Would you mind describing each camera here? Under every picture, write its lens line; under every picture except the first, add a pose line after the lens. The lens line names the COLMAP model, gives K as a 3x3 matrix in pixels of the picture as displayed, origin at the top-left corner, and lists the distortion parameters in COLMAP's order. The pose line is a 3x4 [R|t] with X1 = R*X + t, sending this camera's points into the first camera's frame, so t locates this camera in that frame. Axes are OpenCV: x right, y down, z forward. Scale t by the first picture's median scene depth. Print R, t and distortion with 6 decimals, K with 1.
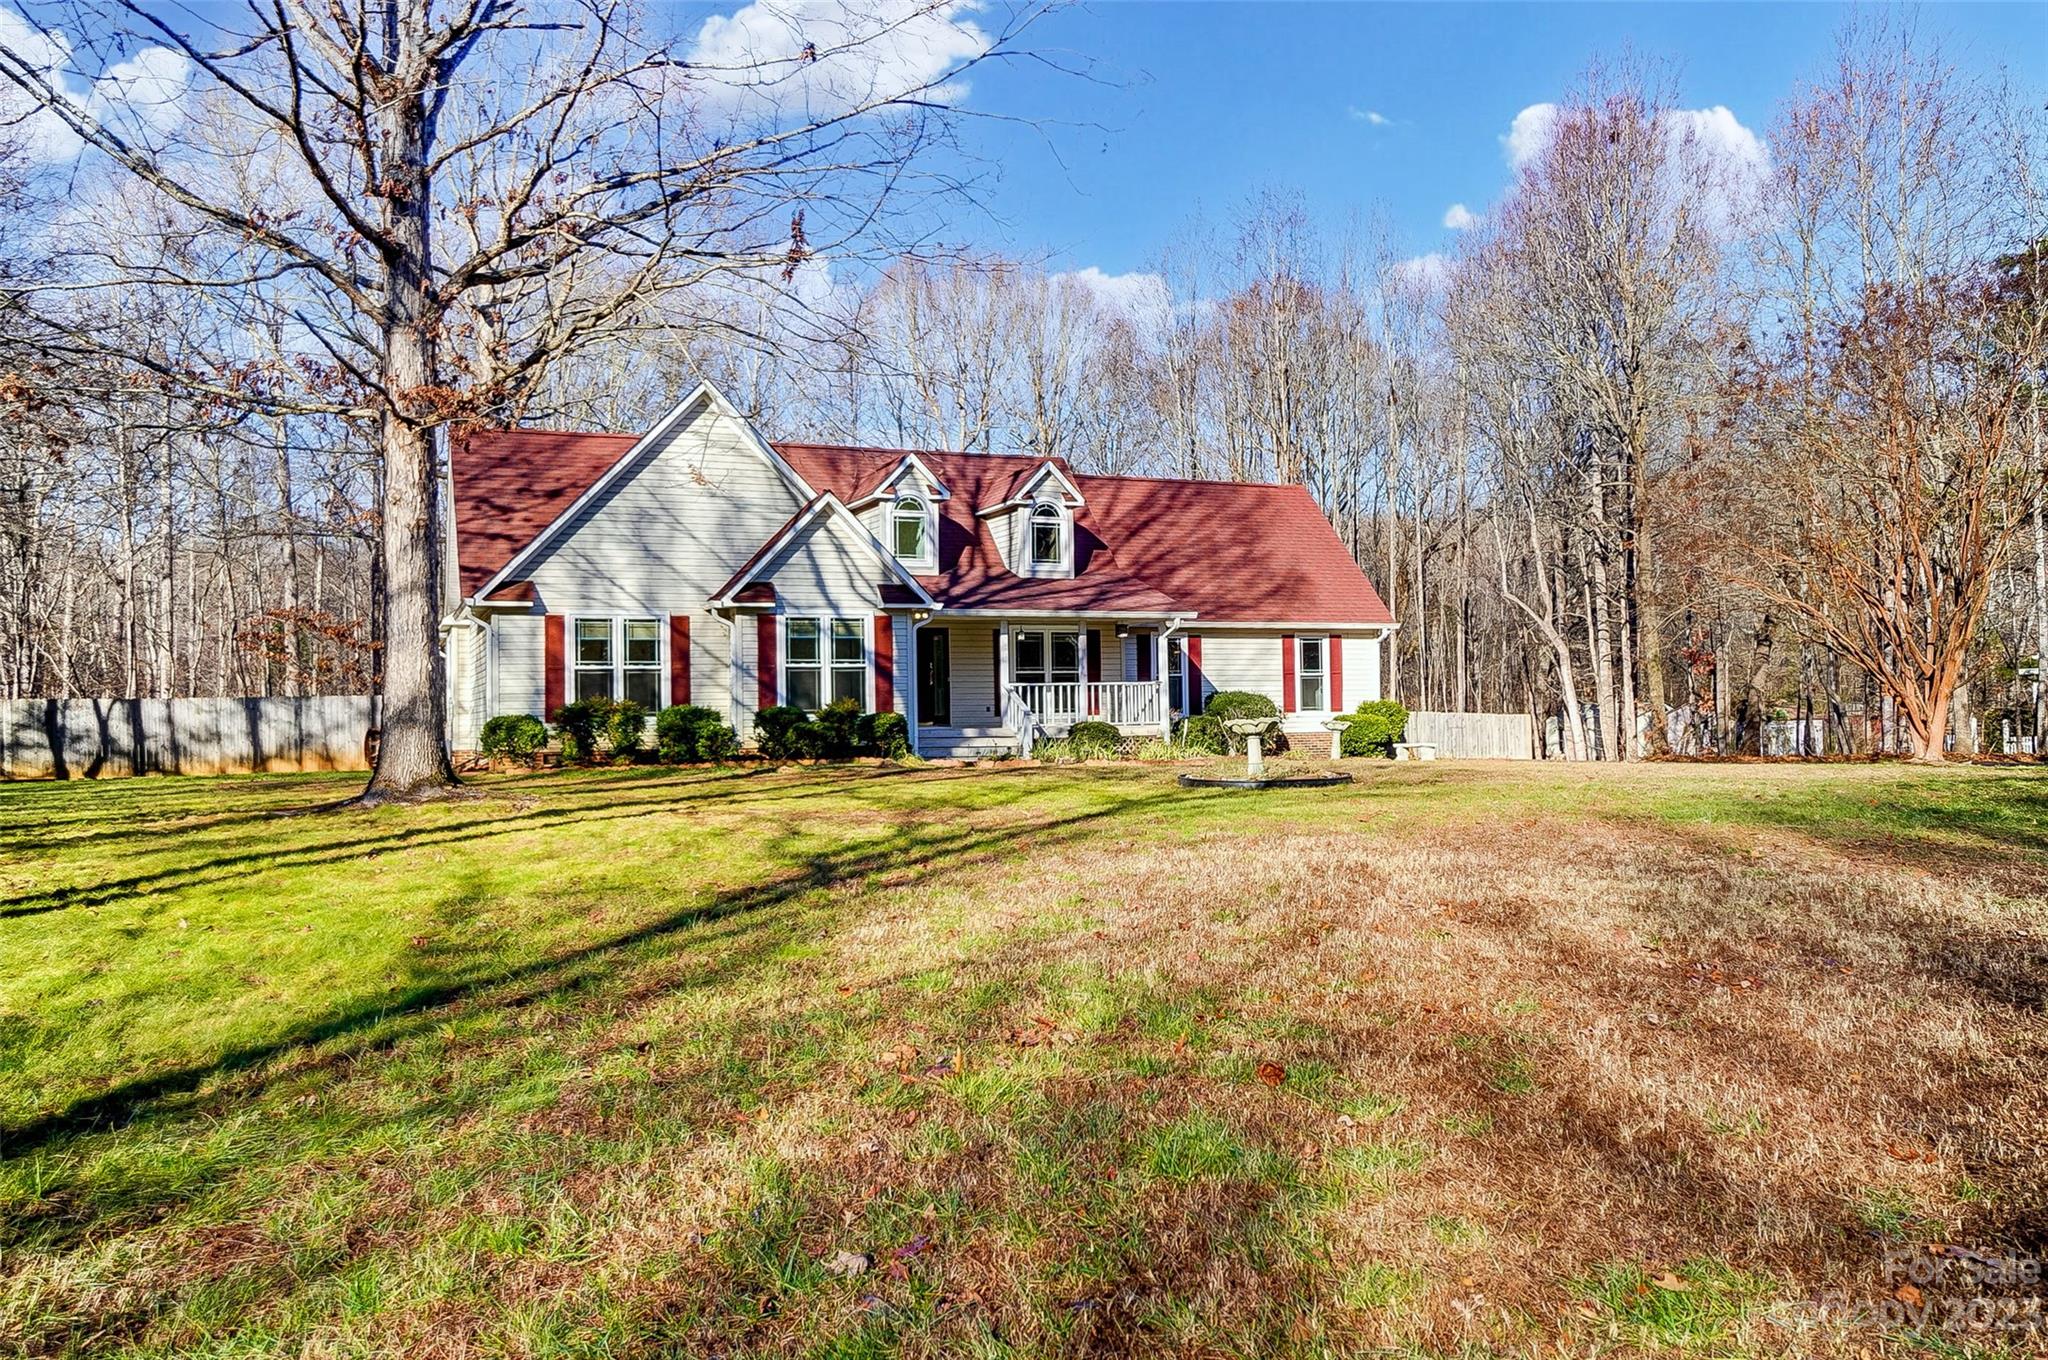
lens RADIAL K [[1614.7, 0, 1024.0], [0, 1614.7, 680.0], [0, 0, 1]] dist [0.002248, -0.000024]
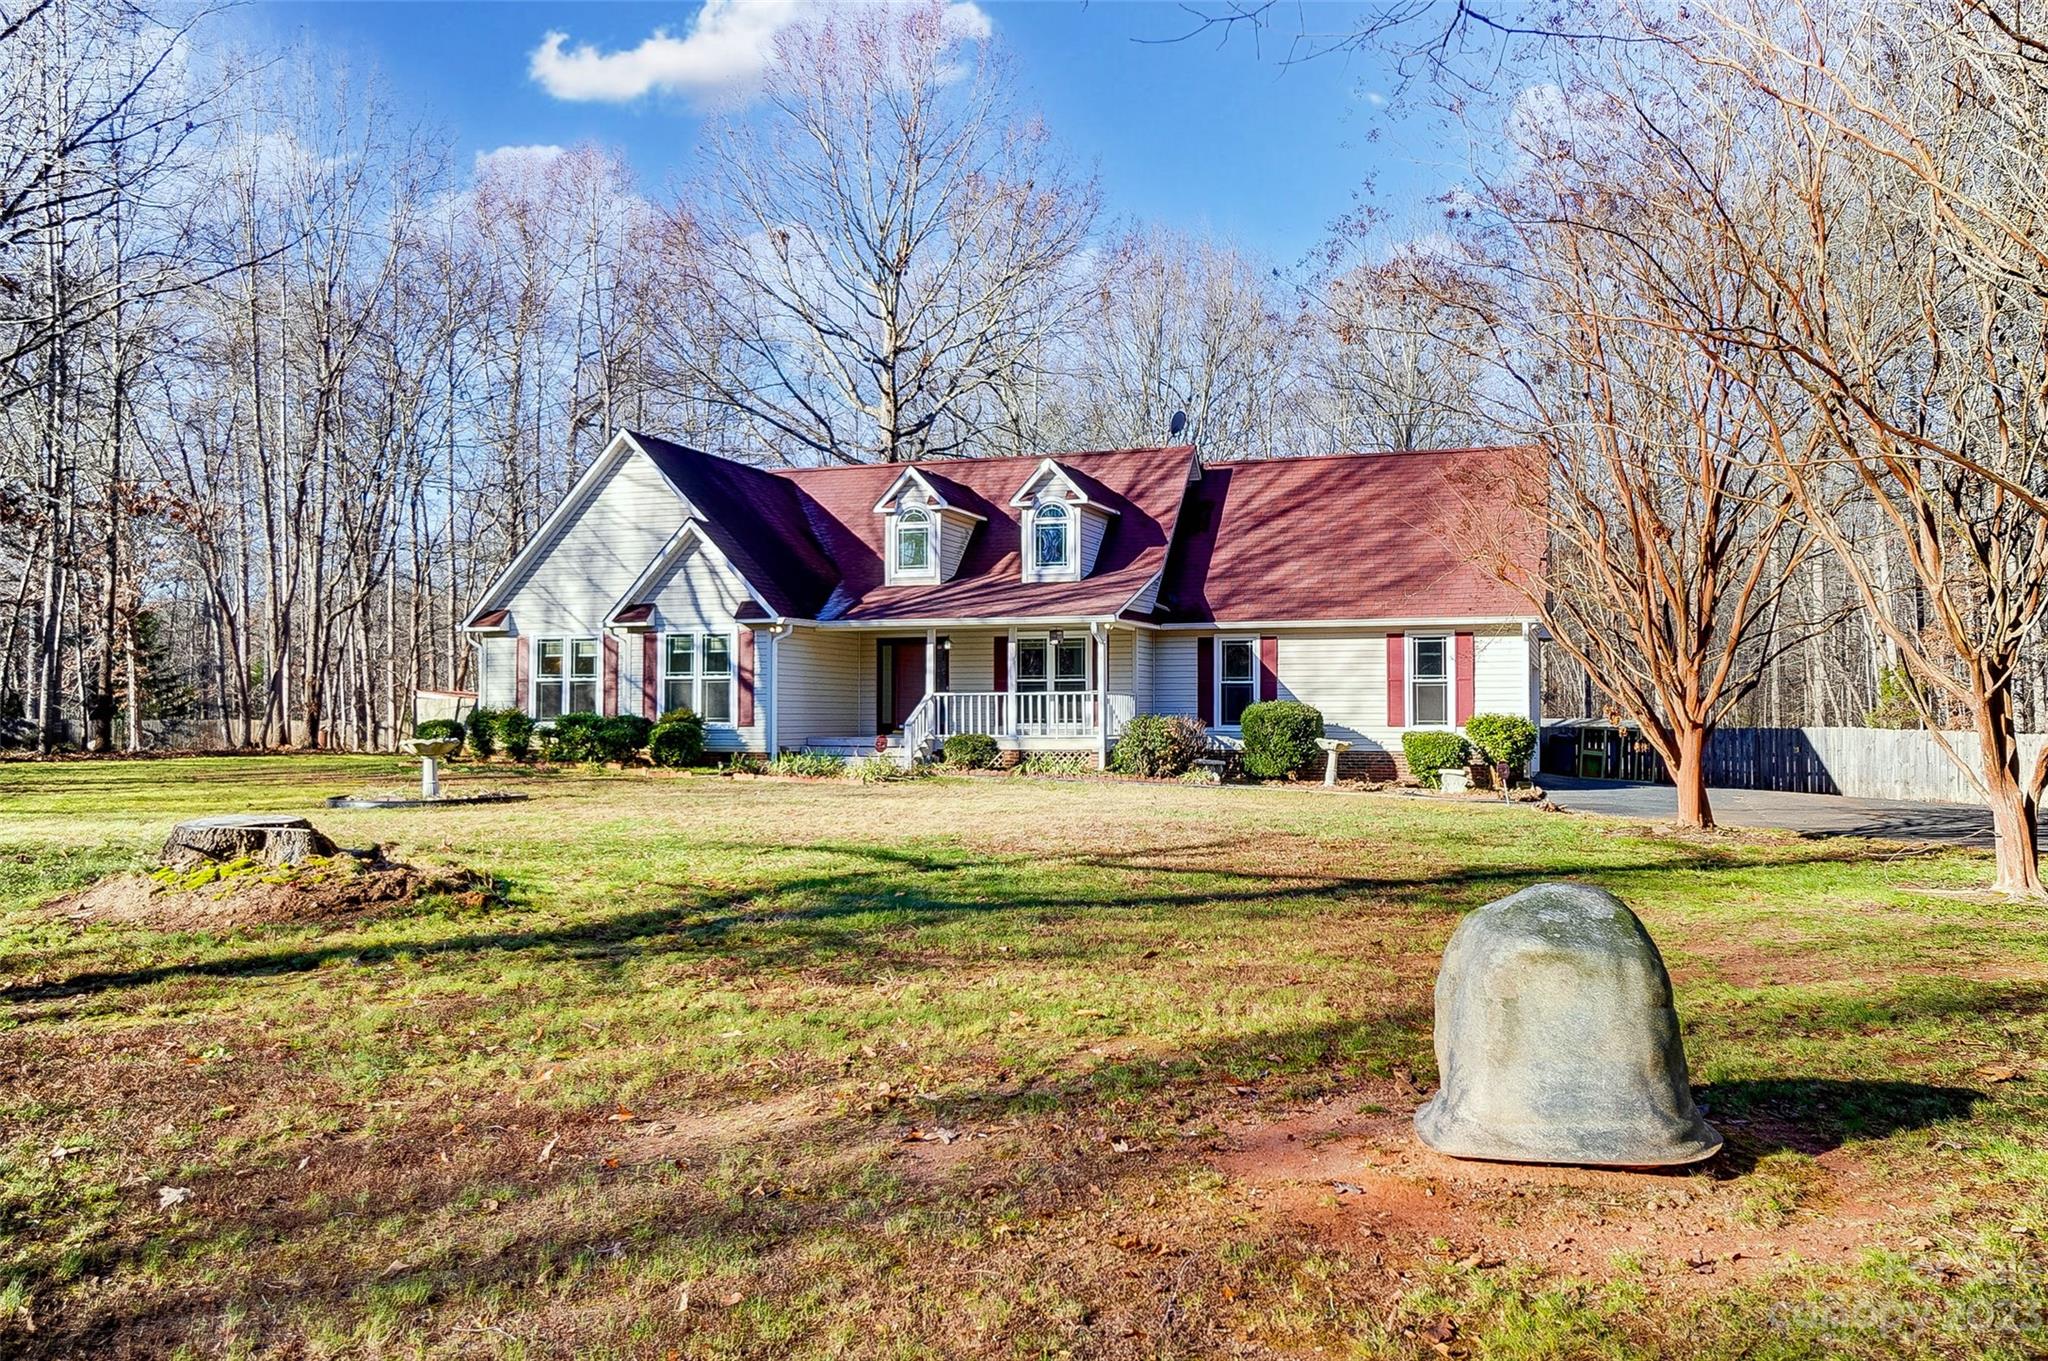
lens RADIAL K [[1614.7, 0, 1024.0], [0, 1614.7, 680.5], [0, 0, 1]] dist [0.002248, -0.000024]
pose [[0.741540, -0.002391, -0.670904, 0.772034], [0.003868, 0.999992, 0.000712, -0.006807], [0.670897, -0.003123, 0.741544, 0.335652]]
